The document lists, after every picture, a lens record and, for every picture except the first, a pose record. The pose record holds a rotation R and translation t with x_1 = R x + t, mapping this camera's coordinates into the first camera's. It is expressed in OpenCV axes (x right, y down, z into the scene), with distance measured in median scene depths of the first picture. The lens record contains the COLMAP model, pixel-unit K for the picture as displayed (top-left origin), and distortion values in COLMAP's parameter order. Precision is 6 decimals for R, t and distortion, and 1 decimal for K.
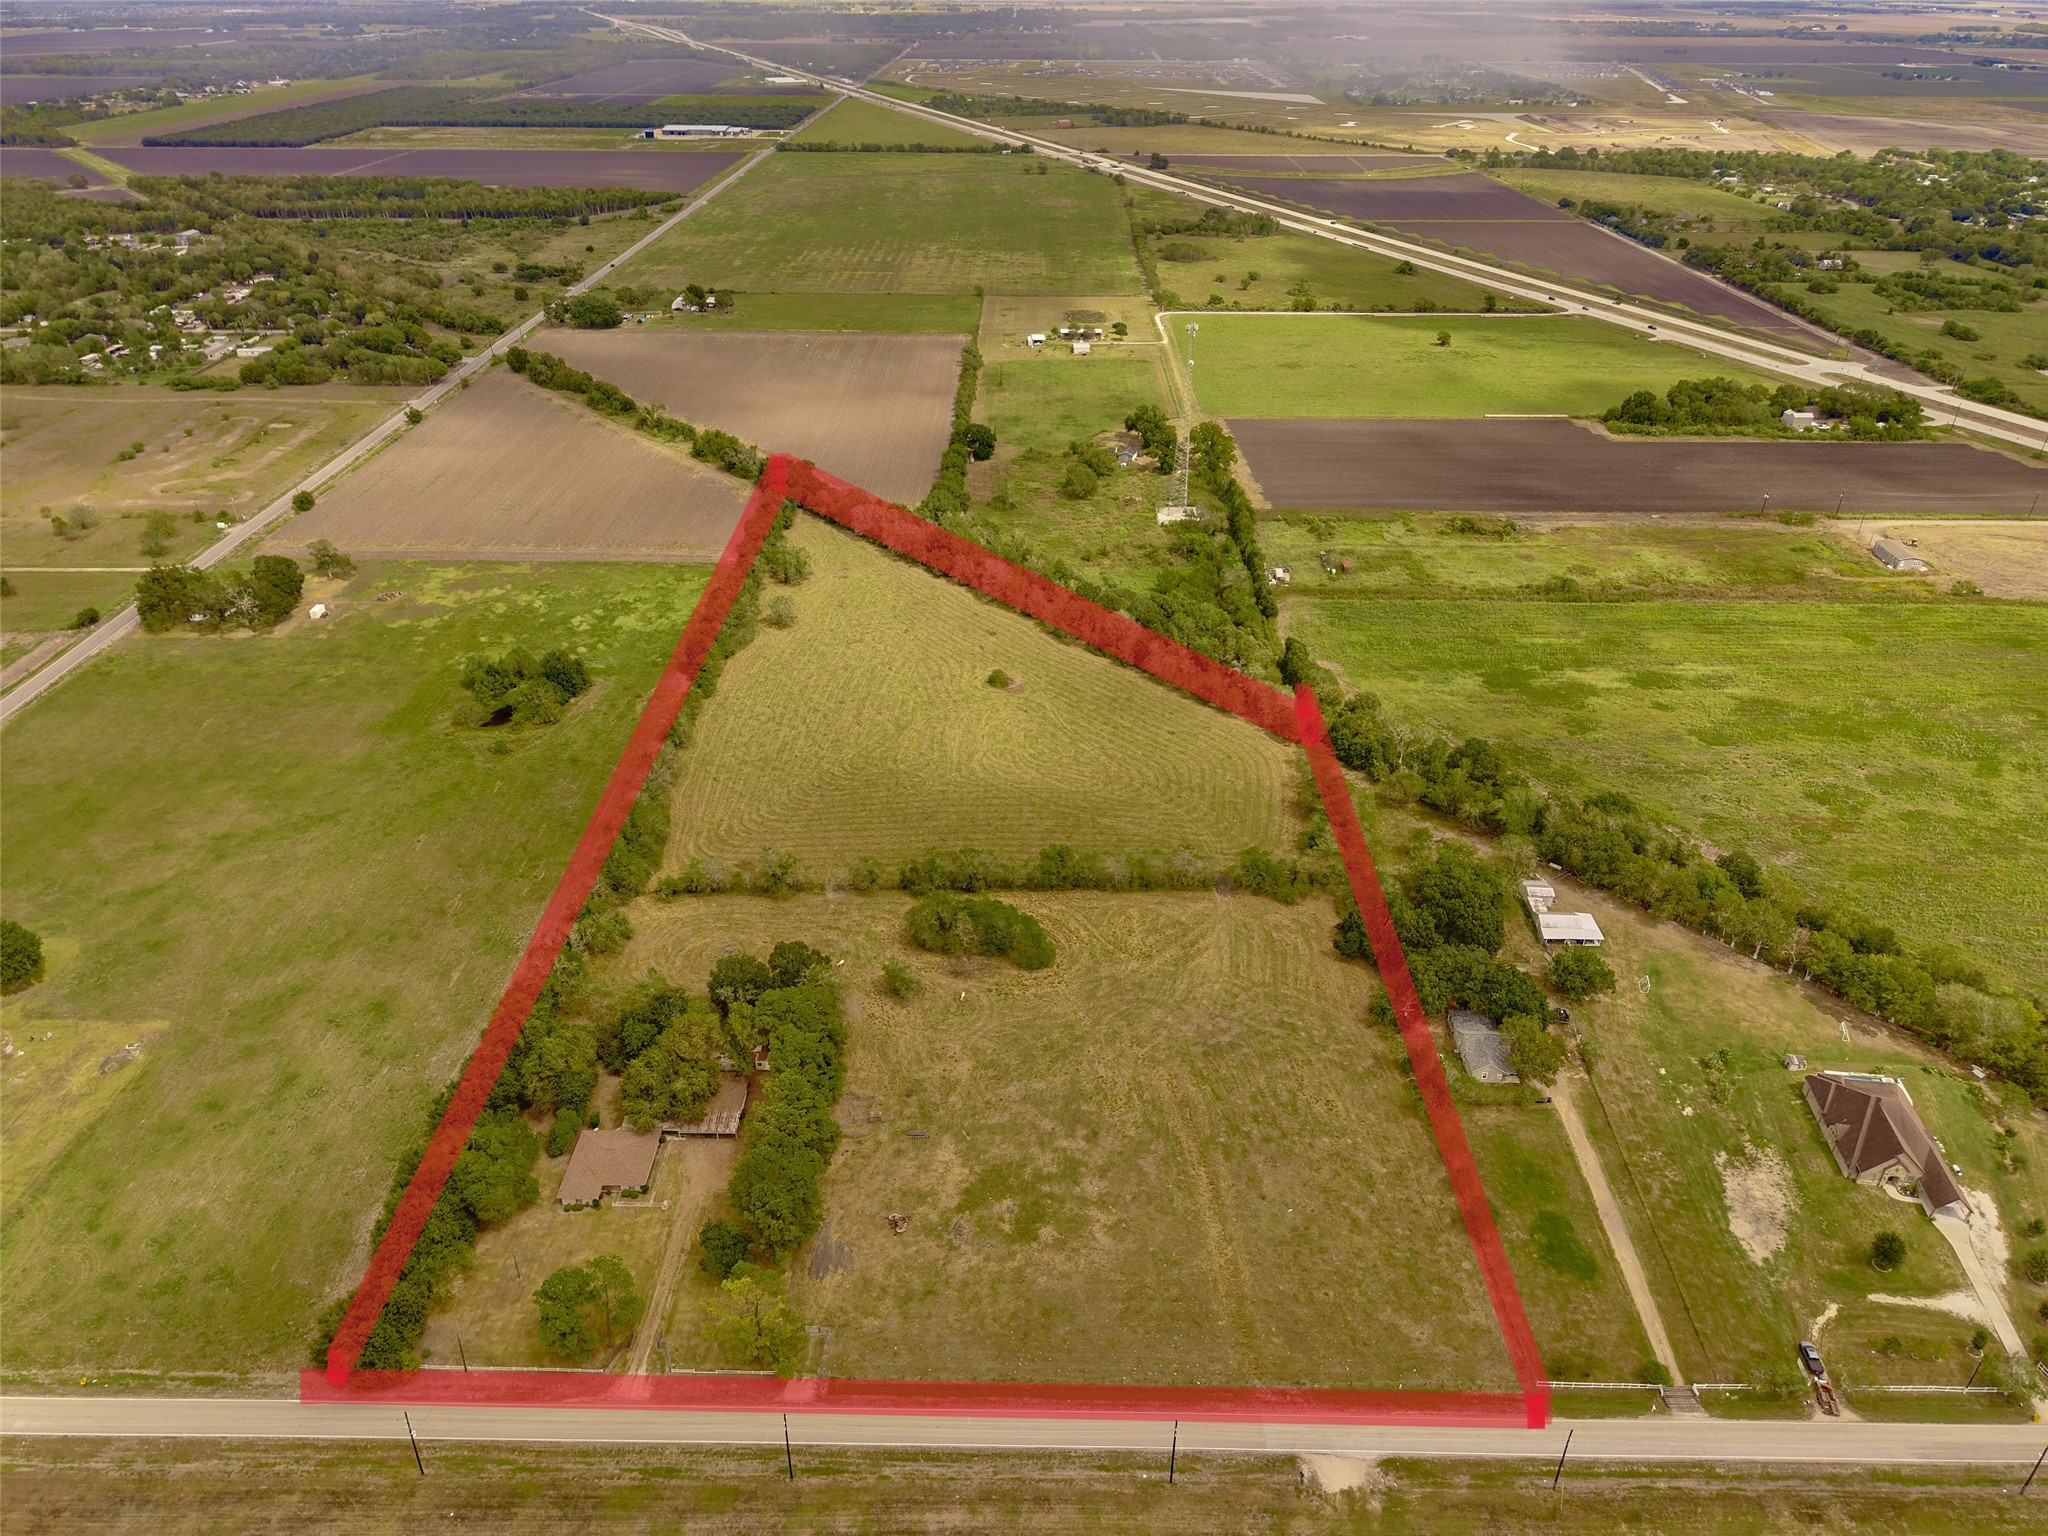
lens RADIAL K [[1361.0, 0, 1024.7], [0, 1361.0, 776.3], [0, 0, 1]] dist [0.044502, -0.054942]
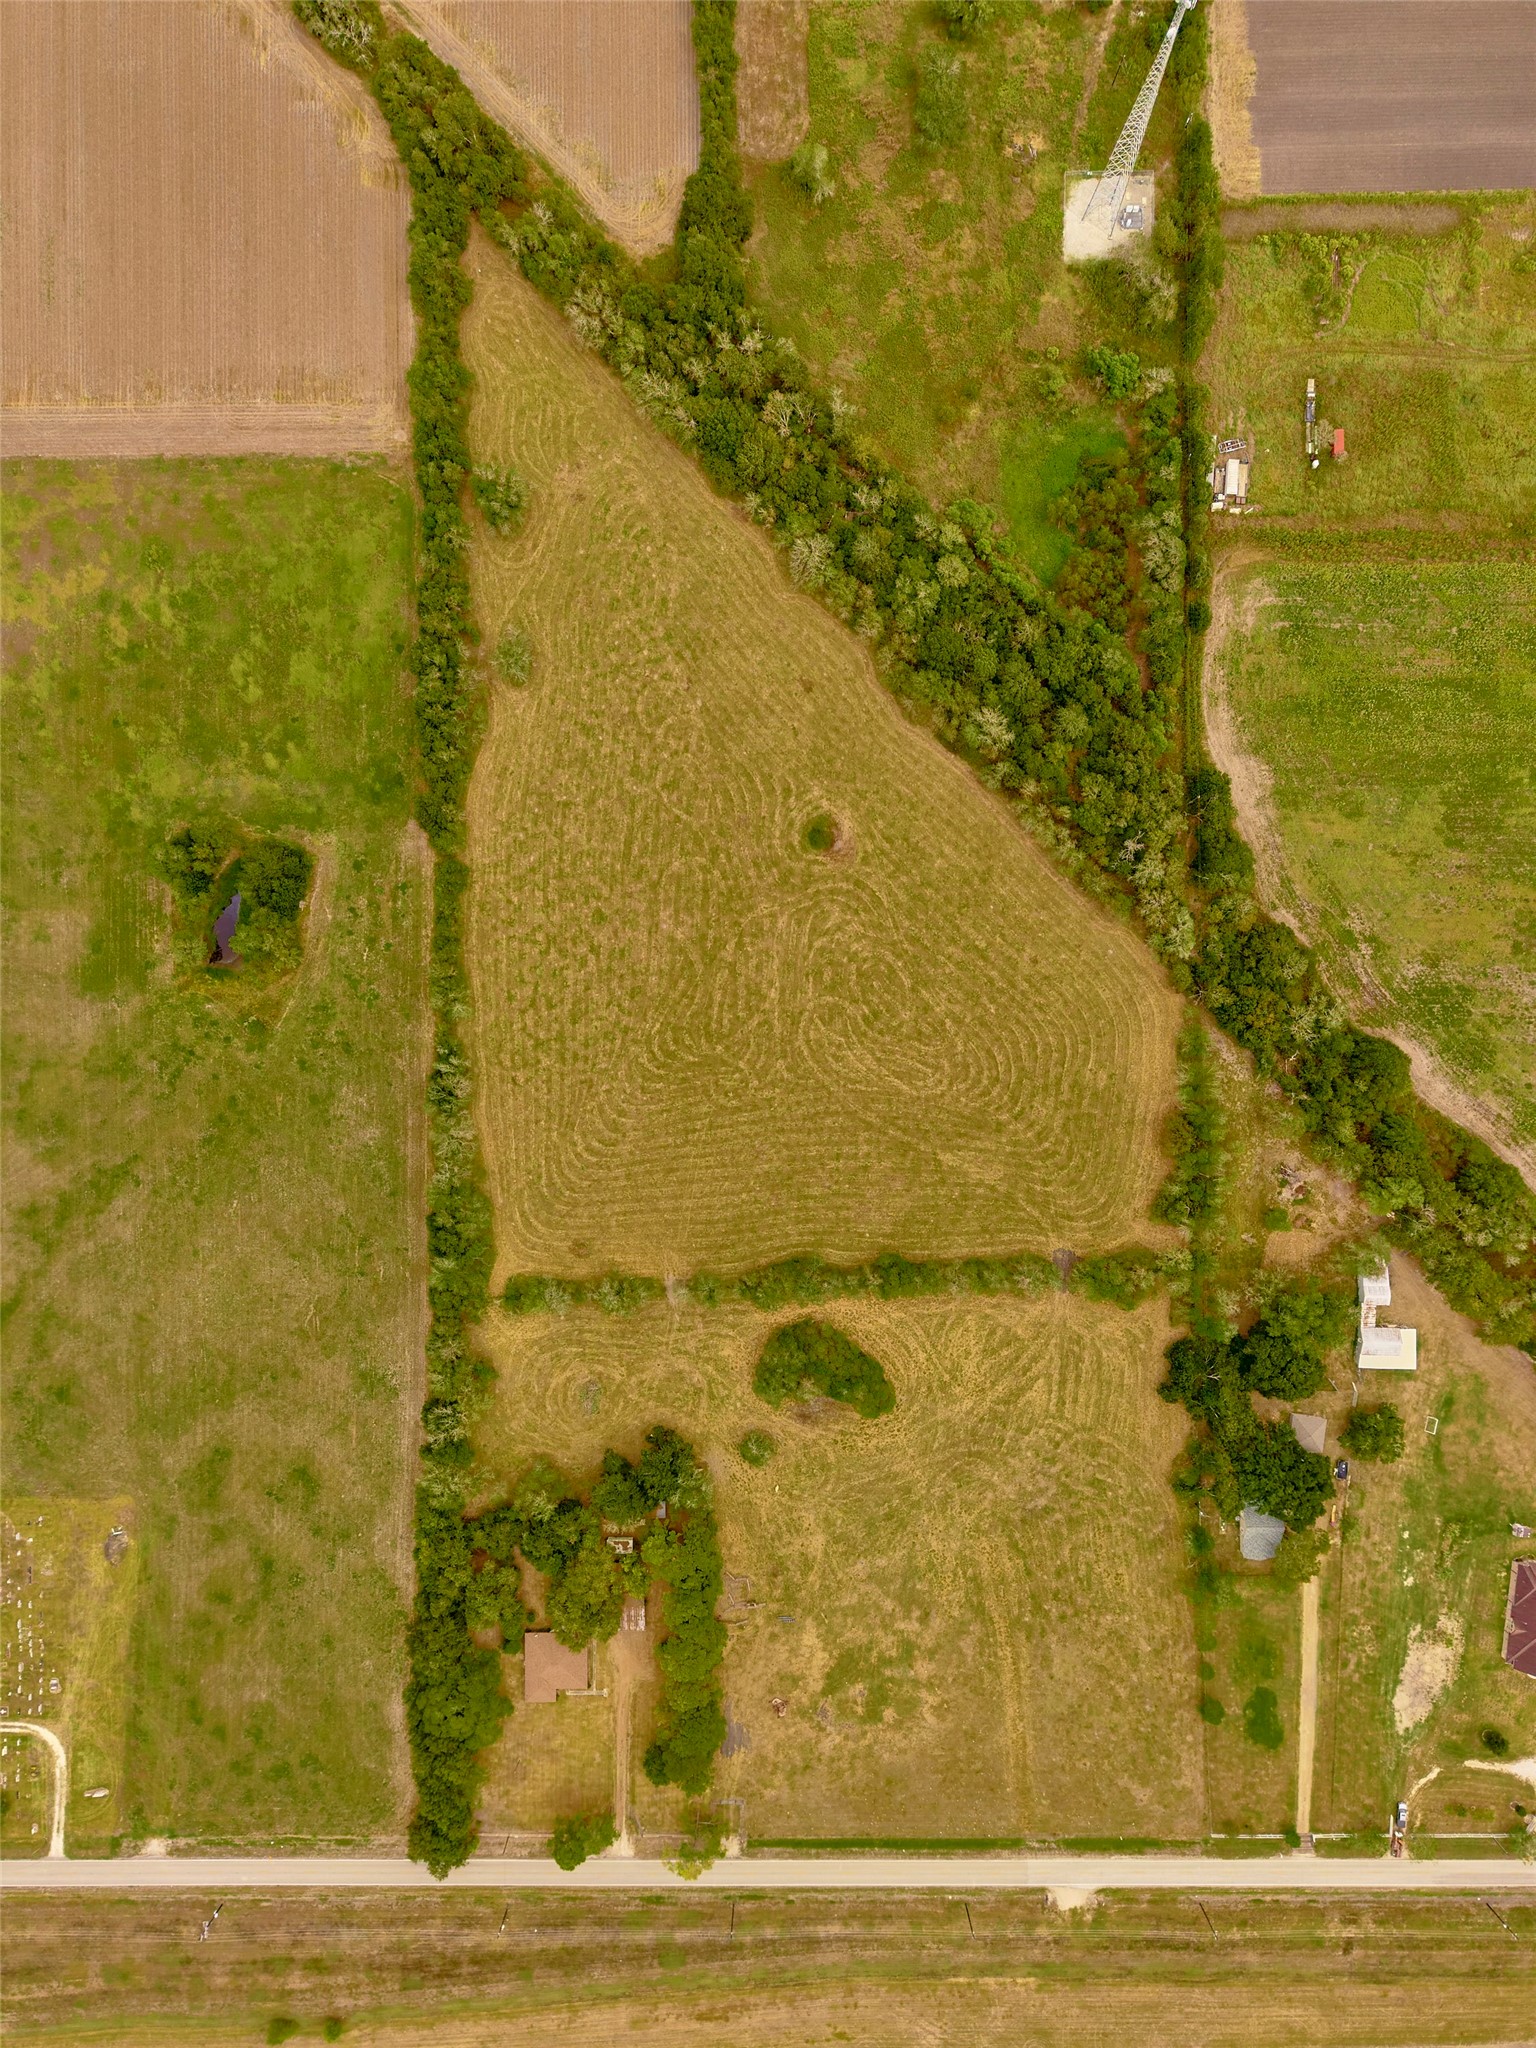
lens RADIAL K [[1361.0, 0, 768.0], [0, 1361.0, 1024.0], [0, 0, 1]] dist [0.044502, -0.054942]
pose [[0.999683, -0.018160, -0.017450, -0.063249], [0.024381, 0.524170, 0.851264, -1.109660], [-0.006312, -0.851420, 0.524447, 0.802953]]
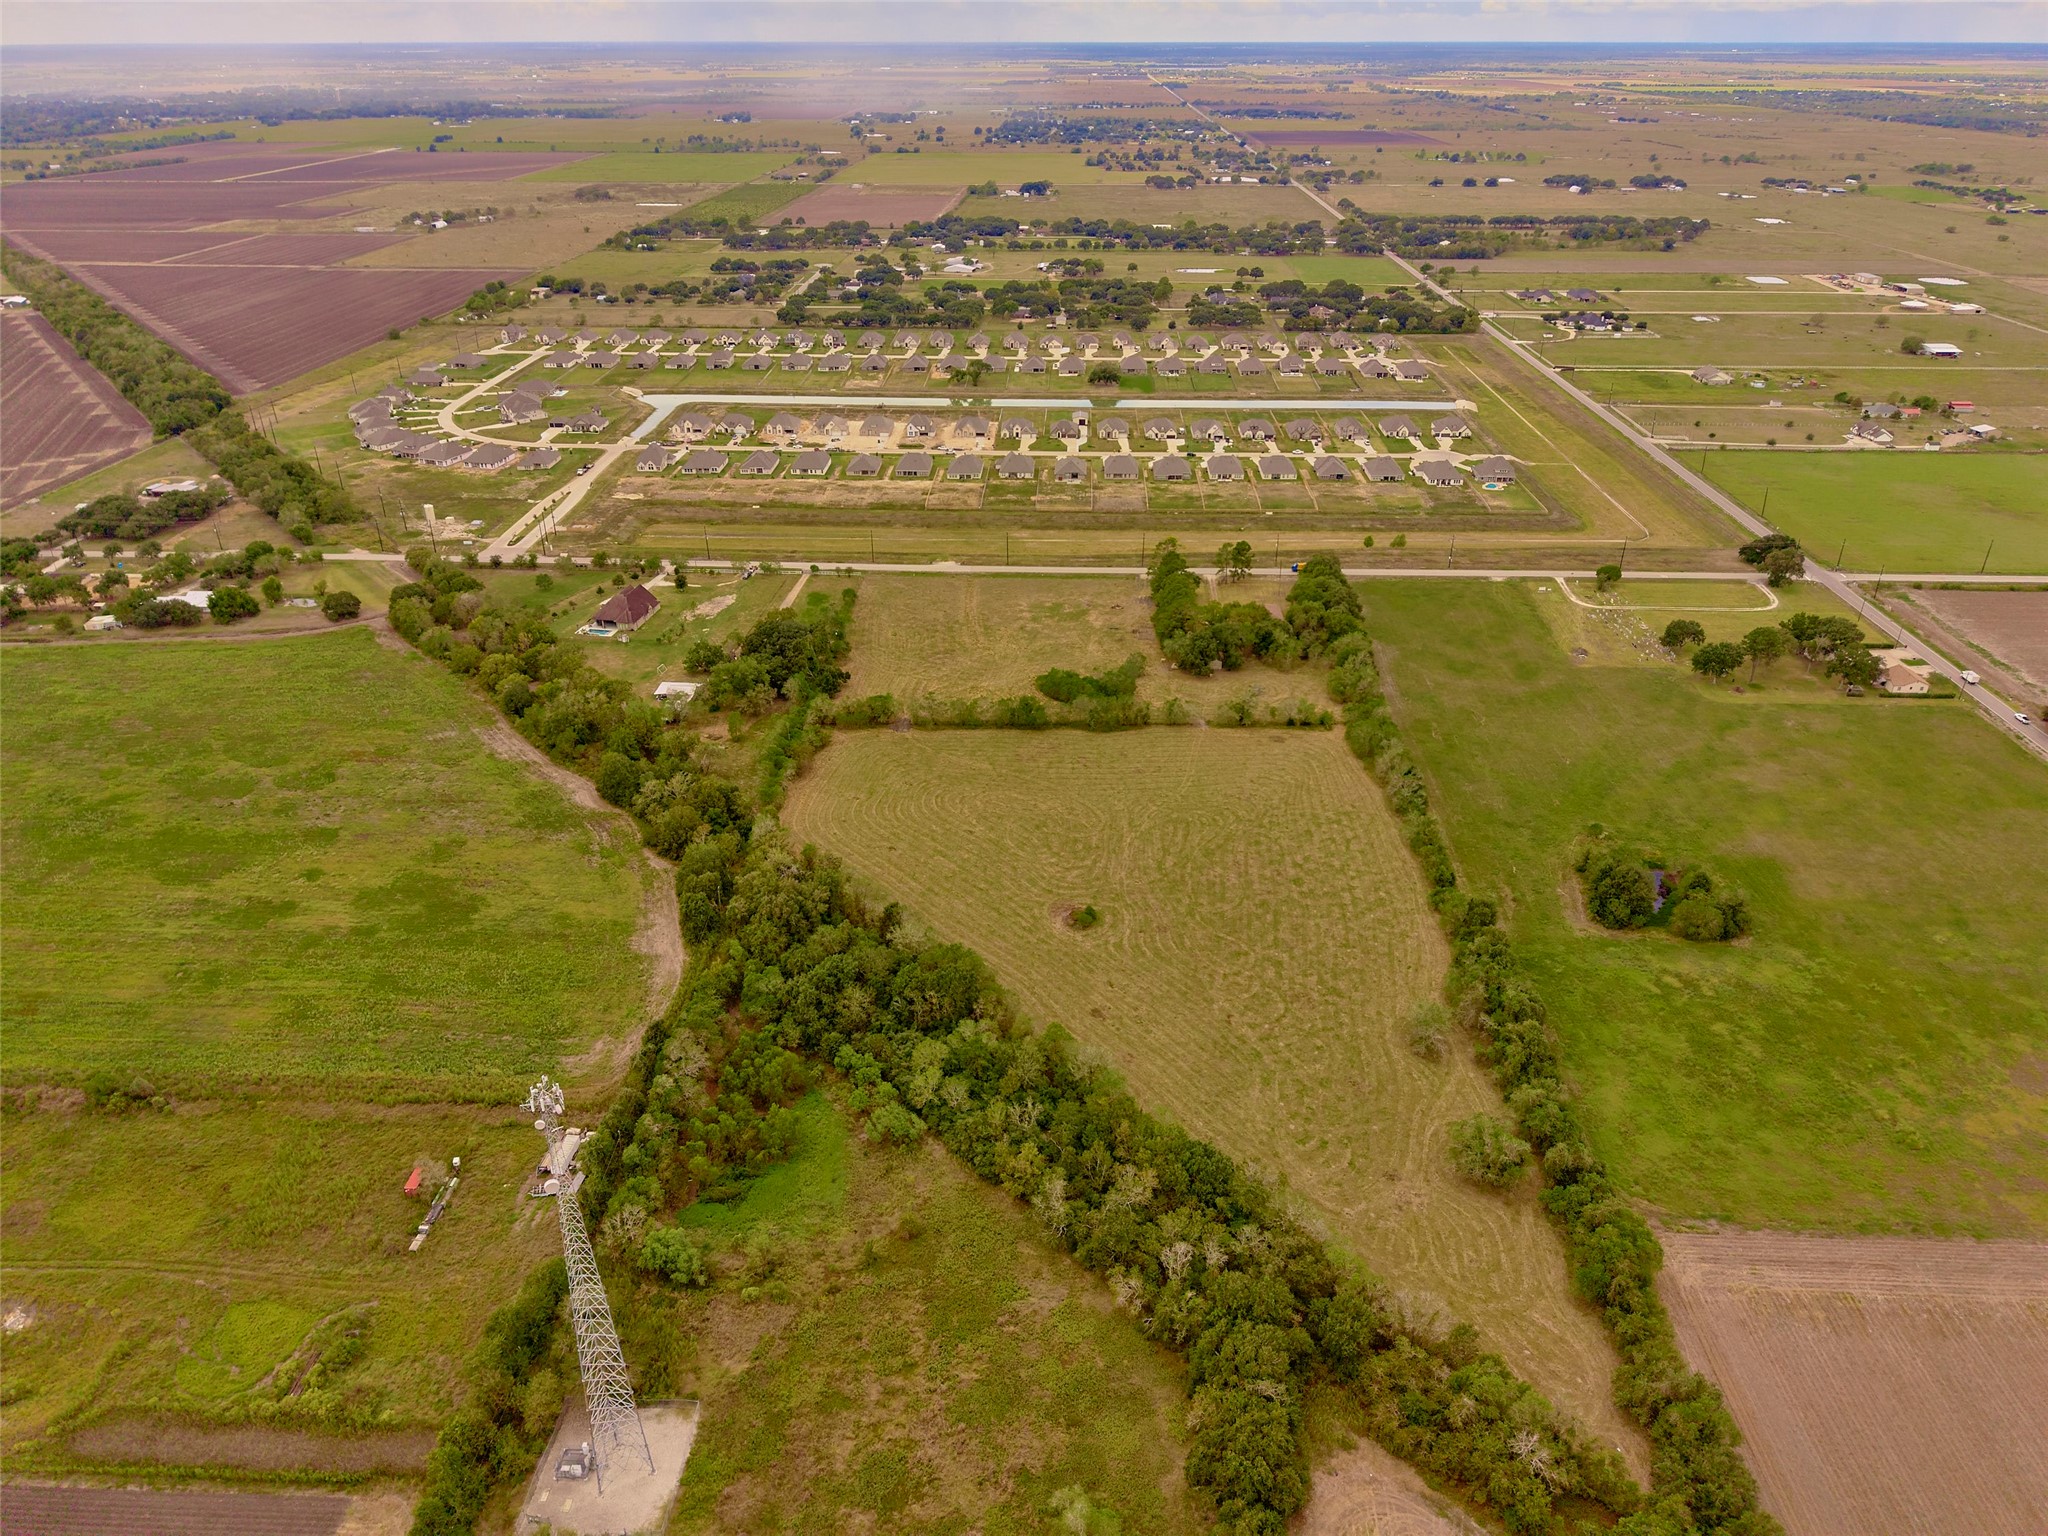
lens RADIAL K [[1361.0, 0, 1024.7], [0, 1361.0, 776.3], [0, 0, 1]] dist [0.044502, -0.054942]
pose [[-0.999483, -0.019425, 0.025632, -0.006686], [0.012255, 0.506831, 0.861959, -1.292191], [-0.029735, 0.861827, -0.506330, 2.160653]]
